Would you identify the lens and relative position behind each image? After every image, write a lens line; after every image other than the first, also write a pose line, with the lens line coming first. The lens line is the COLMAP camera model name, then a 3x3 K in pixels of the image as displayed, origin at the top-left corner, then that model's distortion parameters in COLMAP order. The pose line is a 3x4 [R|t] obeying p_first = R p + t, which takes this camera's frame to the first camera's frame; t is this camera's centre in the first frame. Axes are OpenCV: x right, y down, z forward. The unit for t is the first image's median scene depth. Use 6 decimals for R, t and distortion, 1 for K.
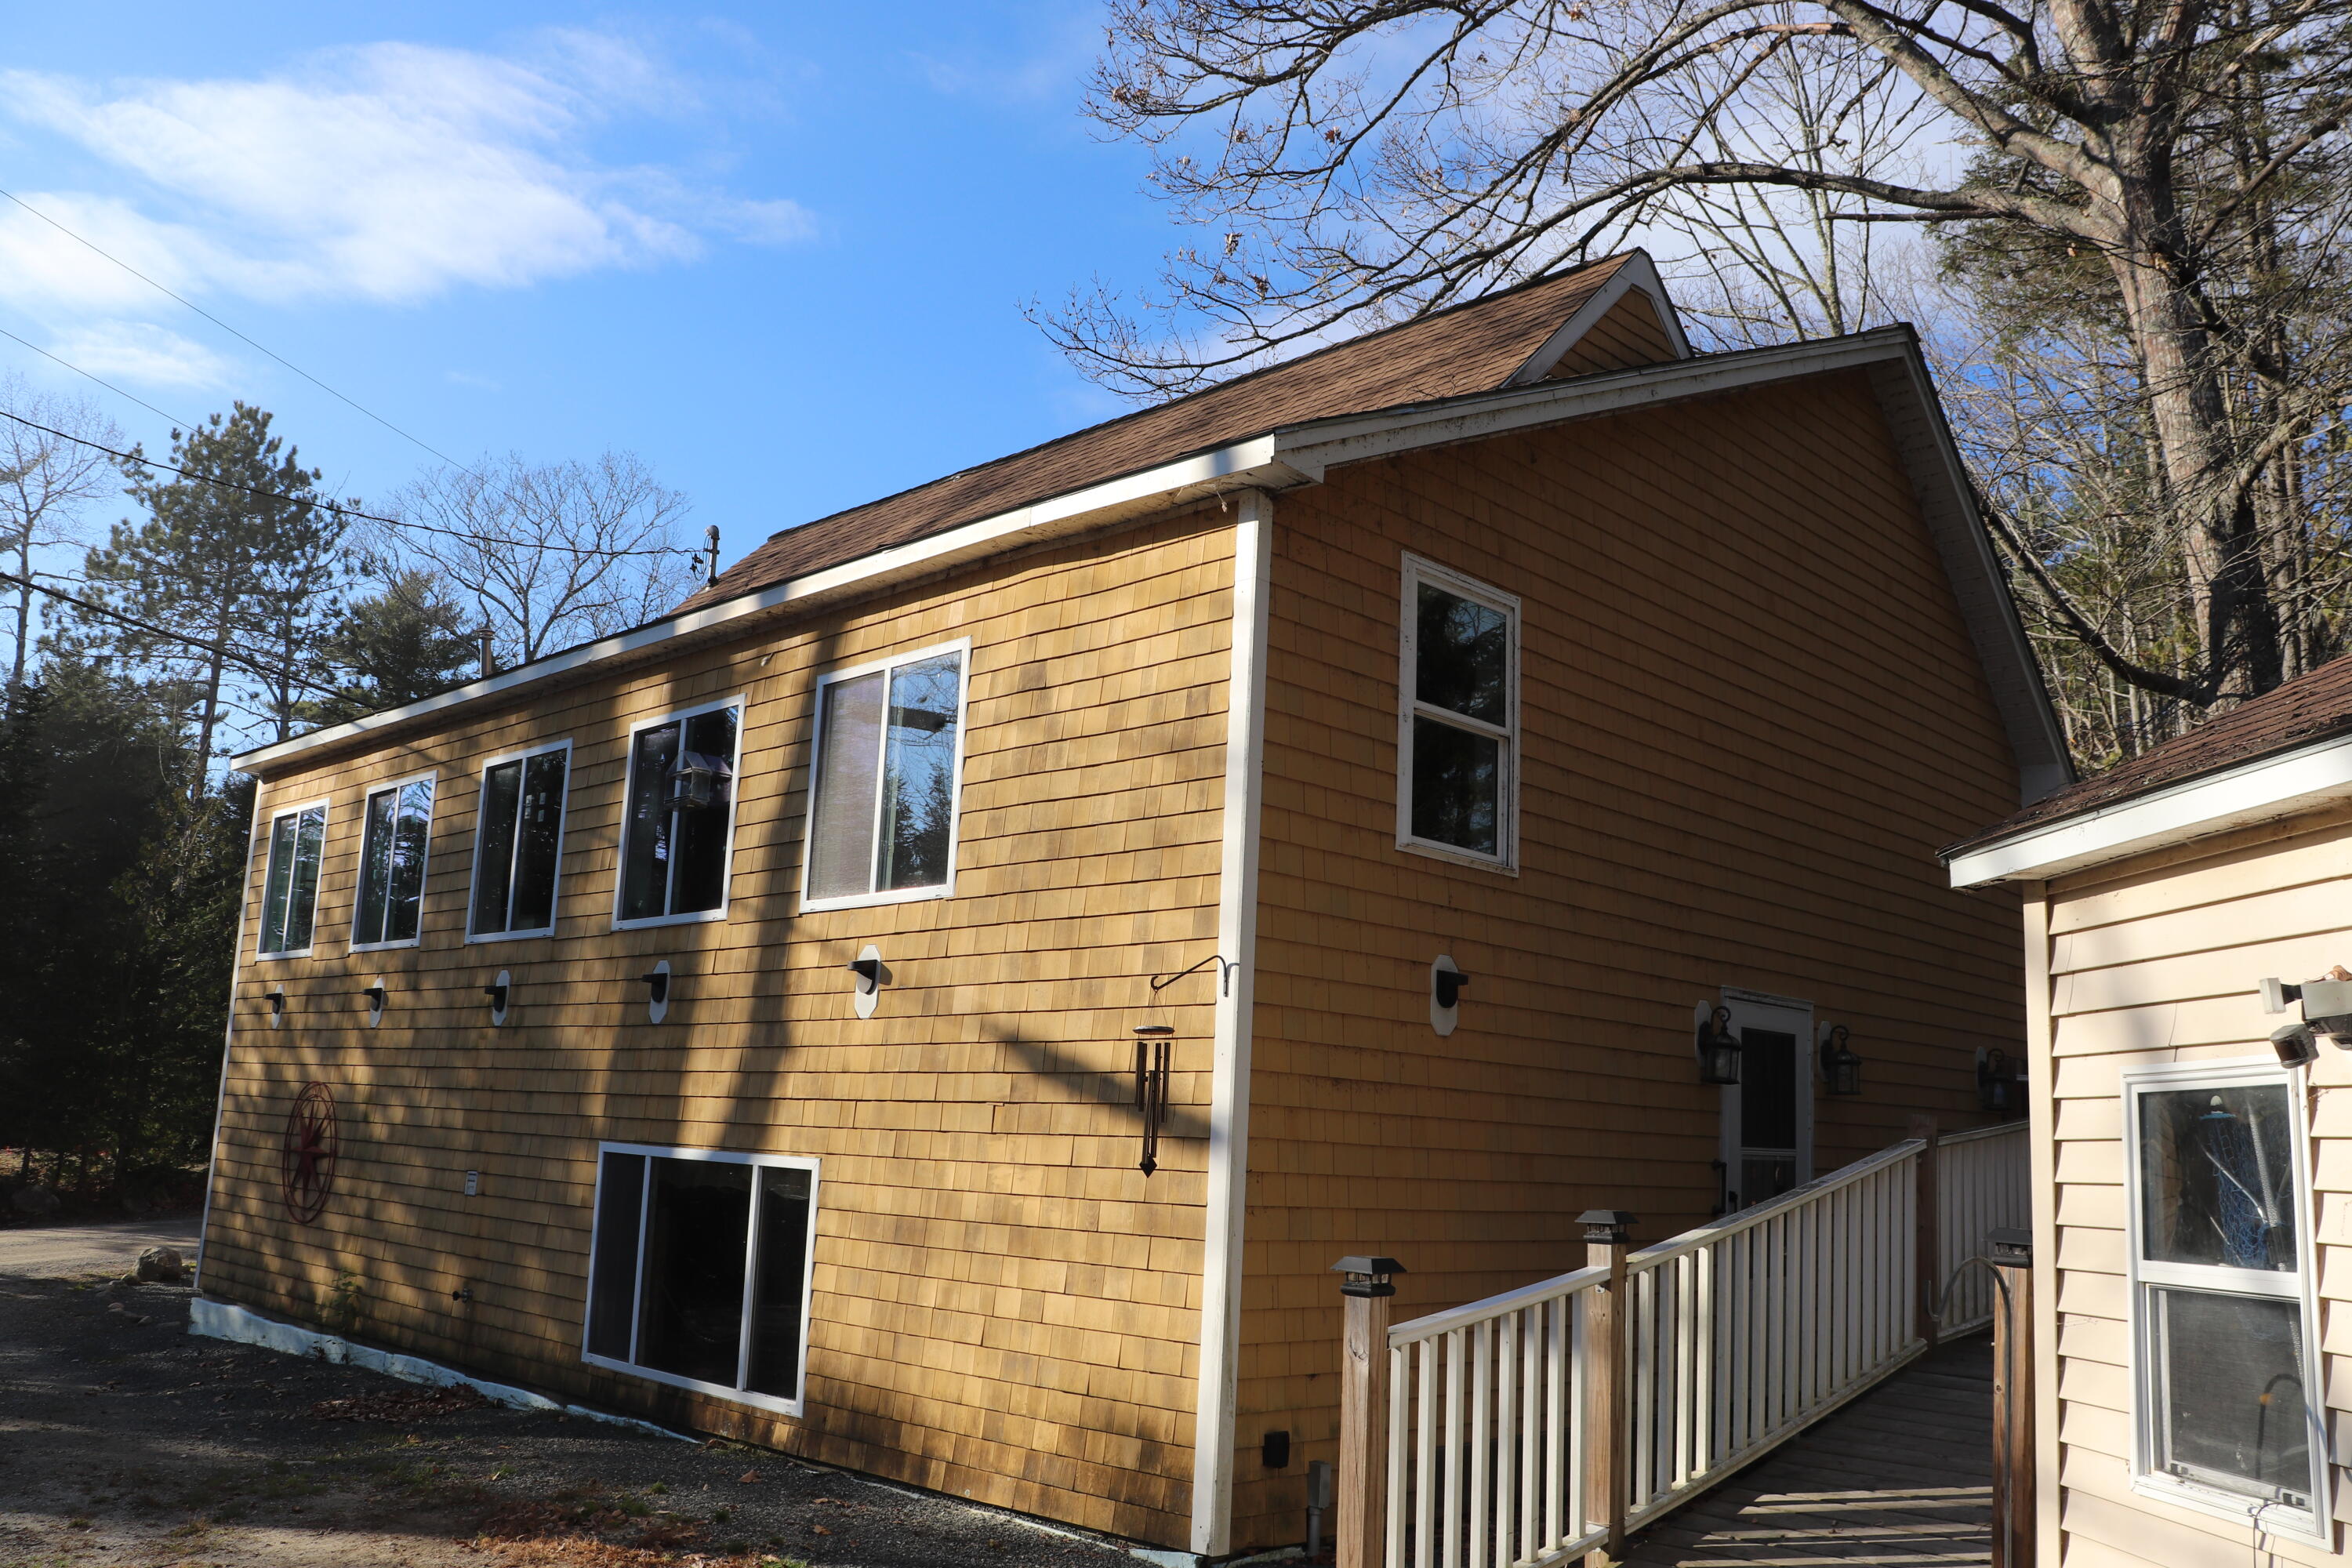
lens RADIAL K [[1921.1, 0, 1174.3], [0, 1921.1, 784.5], [0, 0, 1]] dist [-0.178635, 0.156879]
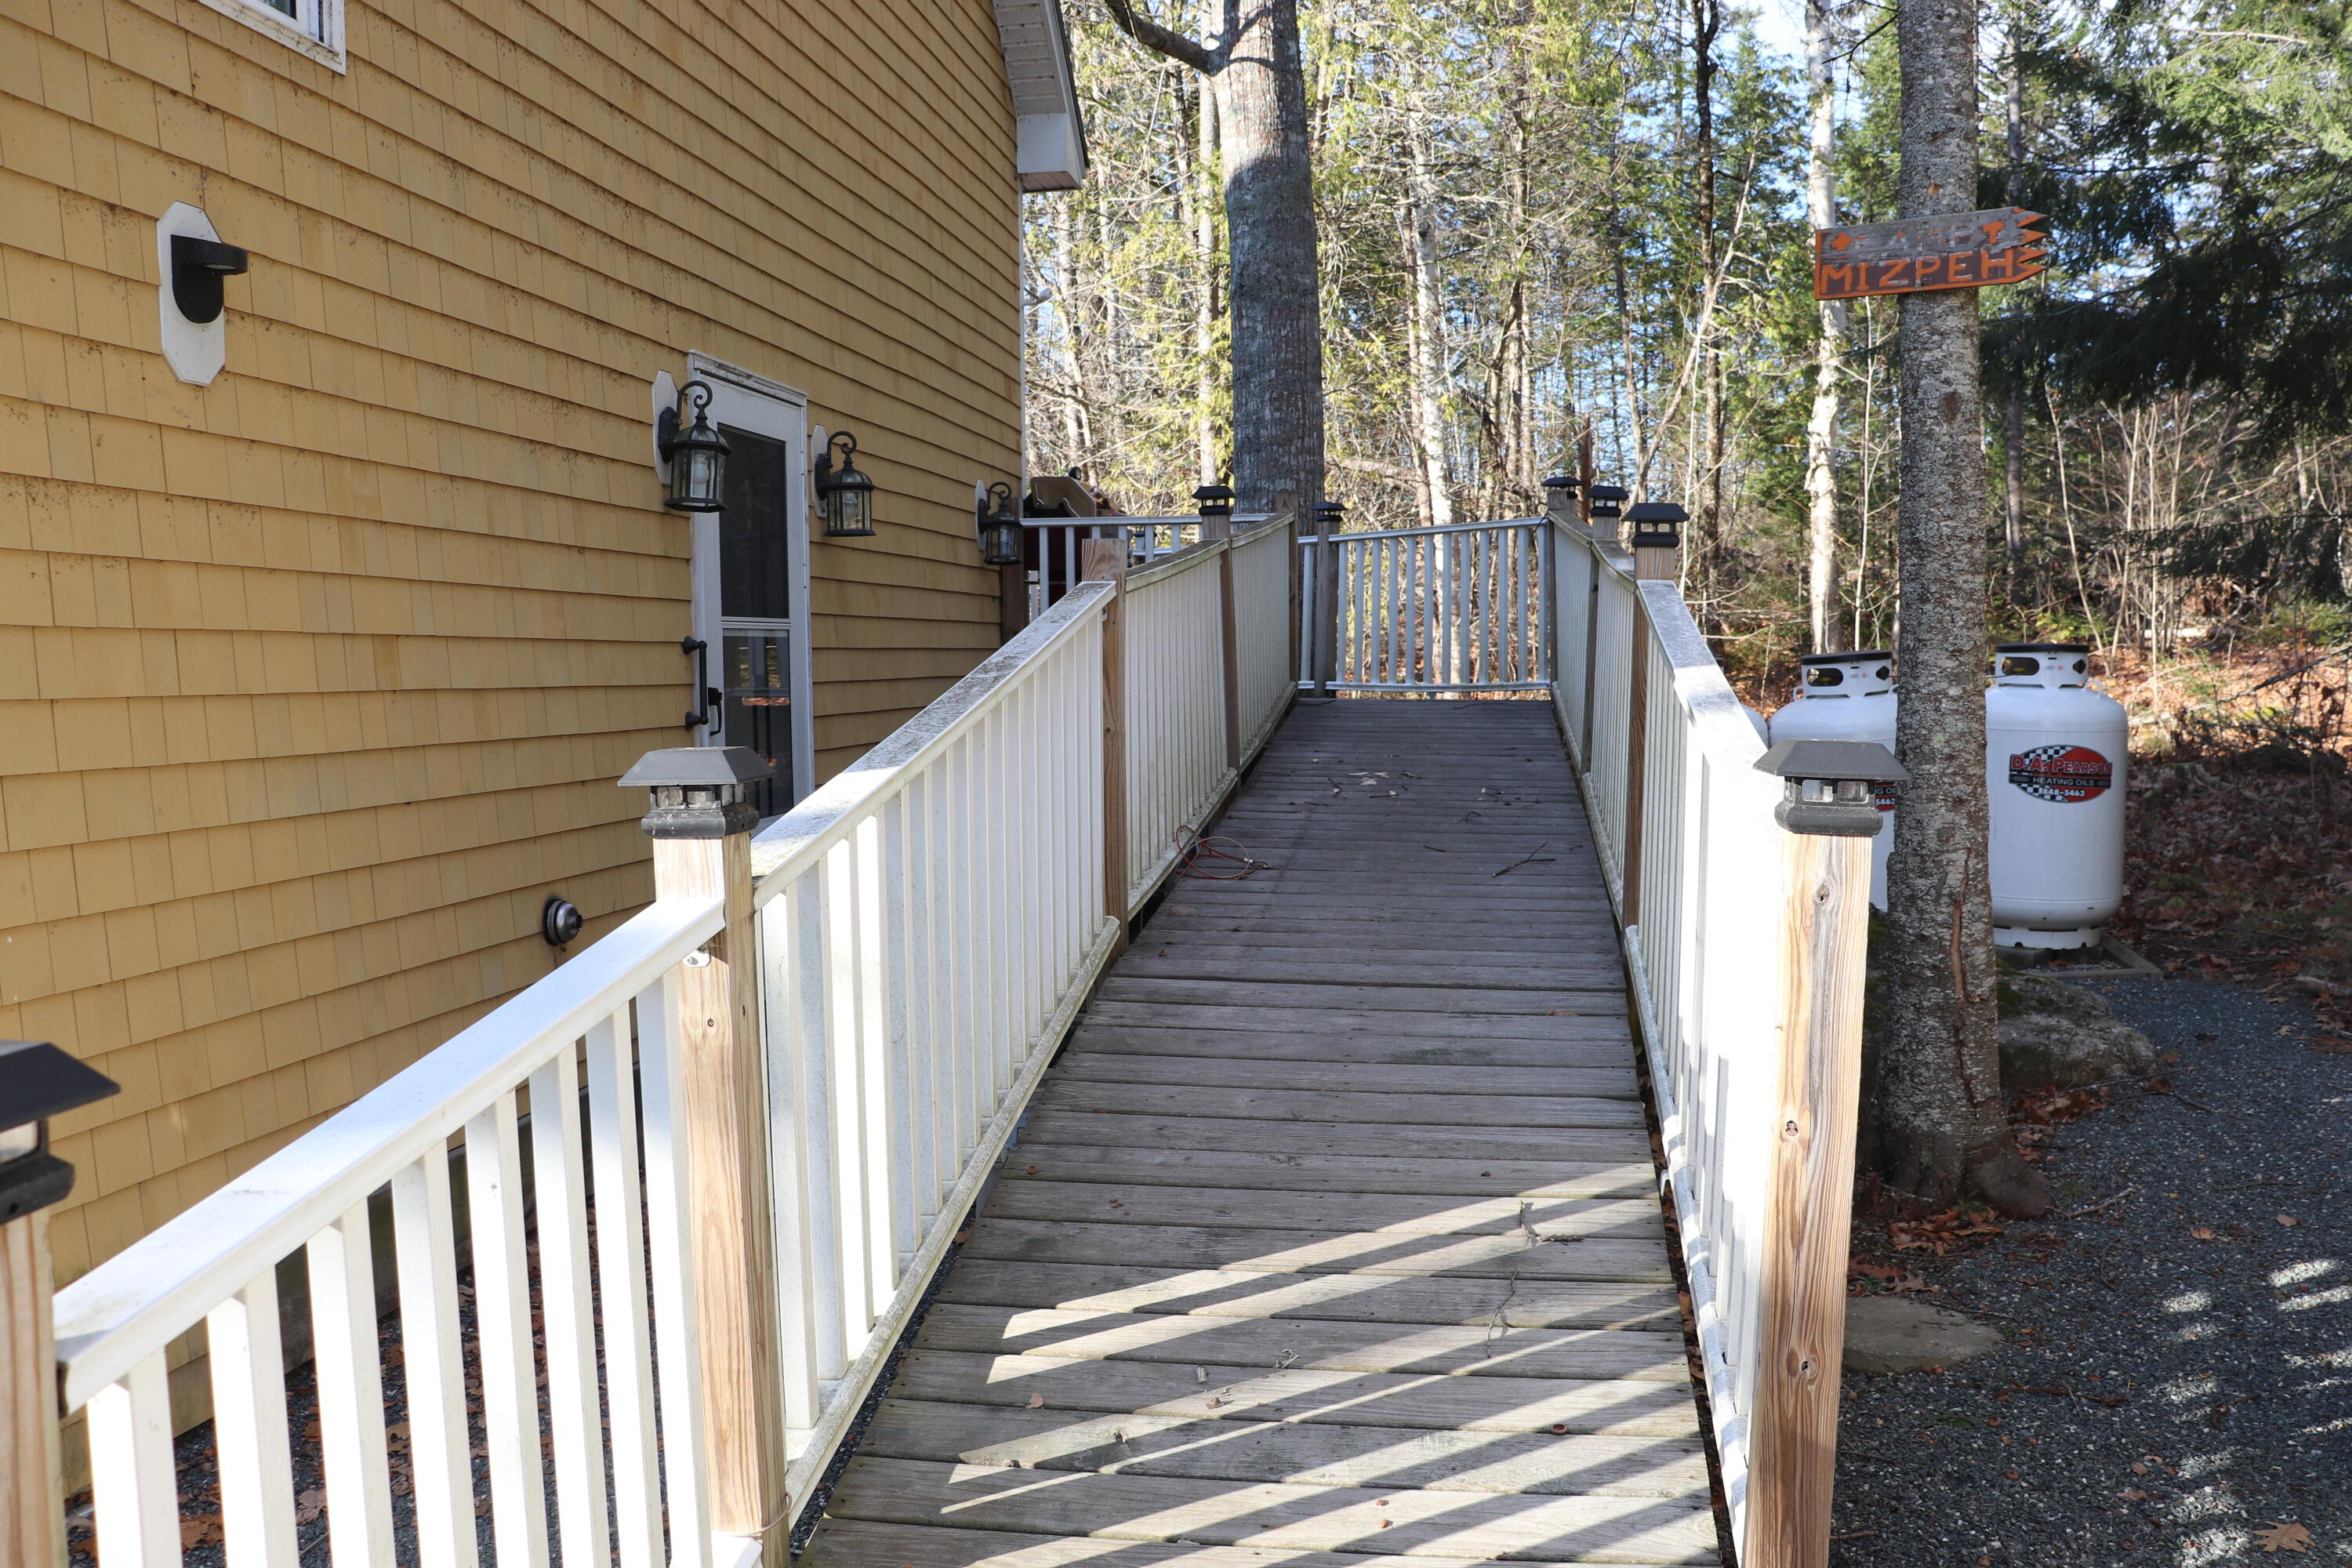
lens RADIAL K [[1921.1, 0, 1185.6], [0, 1921.1, 789.9], [0, 0, 1]] dist [-0.178635, 0.156879]
pose [[0.807311, -0.096708, 0.582148, 0.059434], [-0.059848, 0.967977, 0.243800, 0.092757], [-0.587084, -0.231663, 0.775671, 0.443137]]
